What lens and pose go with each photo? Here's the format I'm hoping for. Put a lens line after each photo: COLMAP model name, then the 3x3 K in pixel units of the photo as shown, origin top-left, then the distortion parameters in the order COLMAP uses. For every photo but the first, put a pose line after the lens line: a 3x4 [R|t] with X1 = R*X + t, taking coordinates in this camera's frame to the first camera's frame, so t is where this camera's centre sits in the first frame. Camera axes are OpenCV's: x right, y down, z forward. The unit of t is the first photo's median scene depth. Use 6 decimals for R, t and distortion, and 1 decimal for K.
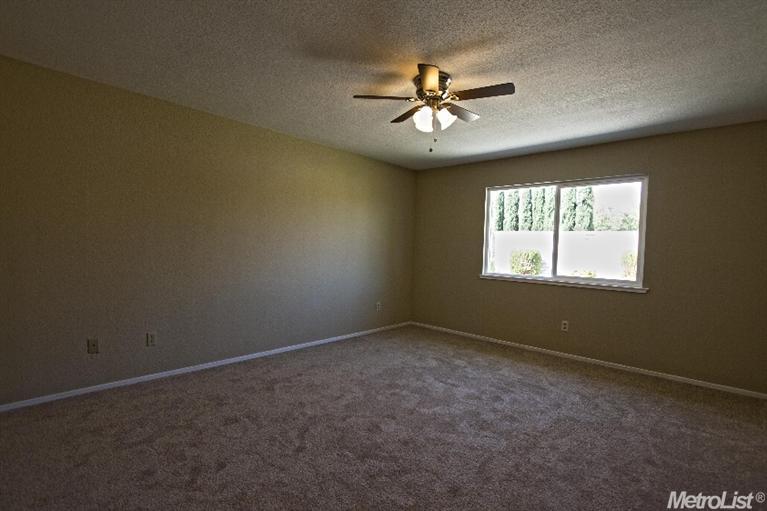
lens RADIAL K [[358.5, 0, 381.4], [0, 358.5, 260.4], [0, 0, 1]] dist [-0.019493, -0.000139]
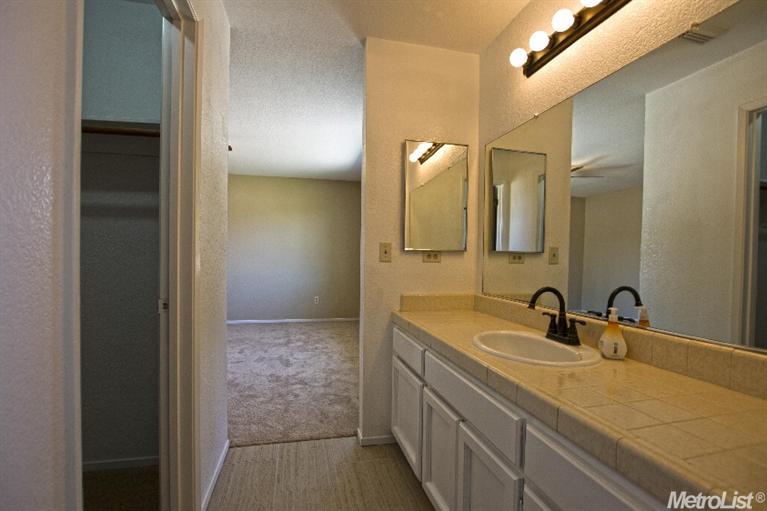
lens RADIAL K [[358.5, 0, 381.4], [0, 358.5, 260.4], [0, 0, 1]] dist [-0.019493, -0.000139]
pose [[0.833295, -0.002520, -0.552823, 1.025252], [-0.012956, 0.999626, -0.024086, 0.030032], [0.552677, 0.027233, 0.832950, 0.146714]]
